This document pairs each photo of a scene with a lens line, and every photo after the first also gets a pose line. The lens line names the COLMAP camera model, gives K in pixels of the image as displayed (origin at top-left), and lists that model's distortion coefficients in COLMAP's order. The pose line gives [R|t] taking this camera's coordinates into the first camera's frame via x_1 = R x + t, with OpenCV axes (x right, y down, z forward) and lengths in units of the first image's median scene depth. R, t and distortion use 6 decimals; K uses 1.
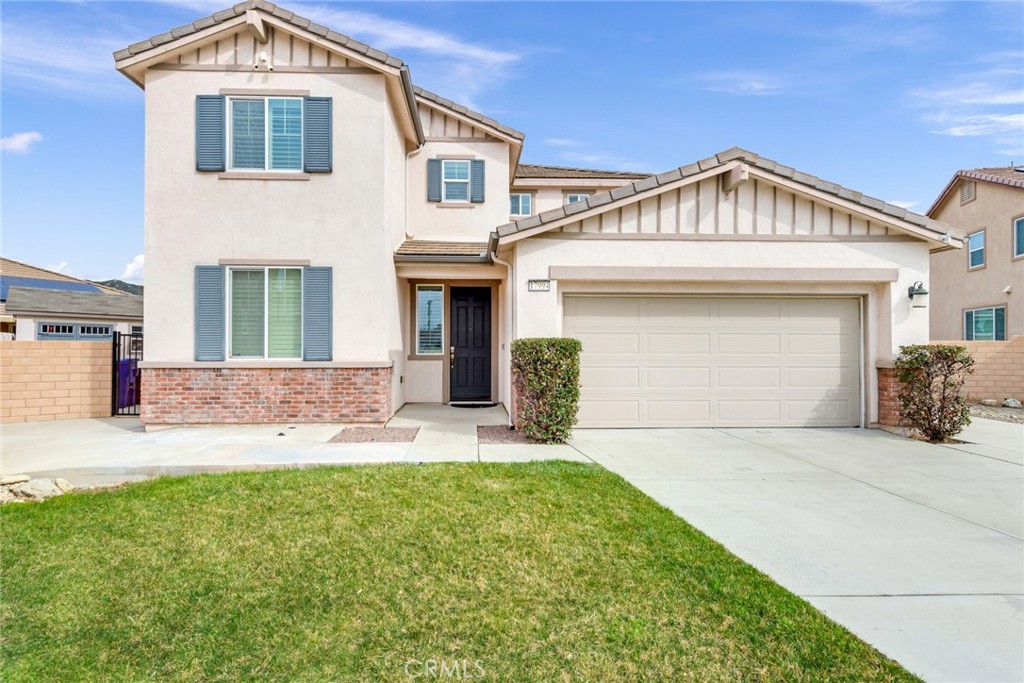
lens RADIAL K [[534.6, 0, 504.9], [0, 534.6, 339.0], [0, 0, 1]] dist [0.002313, 0.000519]
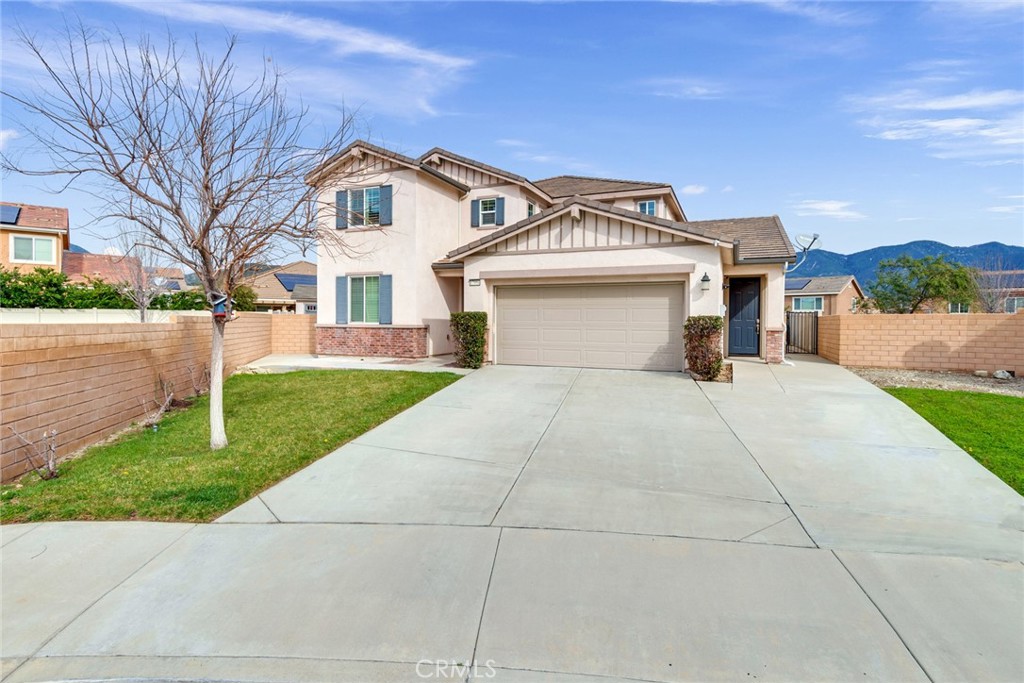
lens RADIAL K [[520.1, 0, 511.9], [0, 520.1, 323.1], [0, 0, 1]] dist [-0.000958, -0.000314]
pose [[0.905120, 0.005756, -0.425118, 0.848316], [0.000566, 0.999891, 0.014742, 0.010007], [0.425156, -0.013584, 0.905018, -0.489507]]
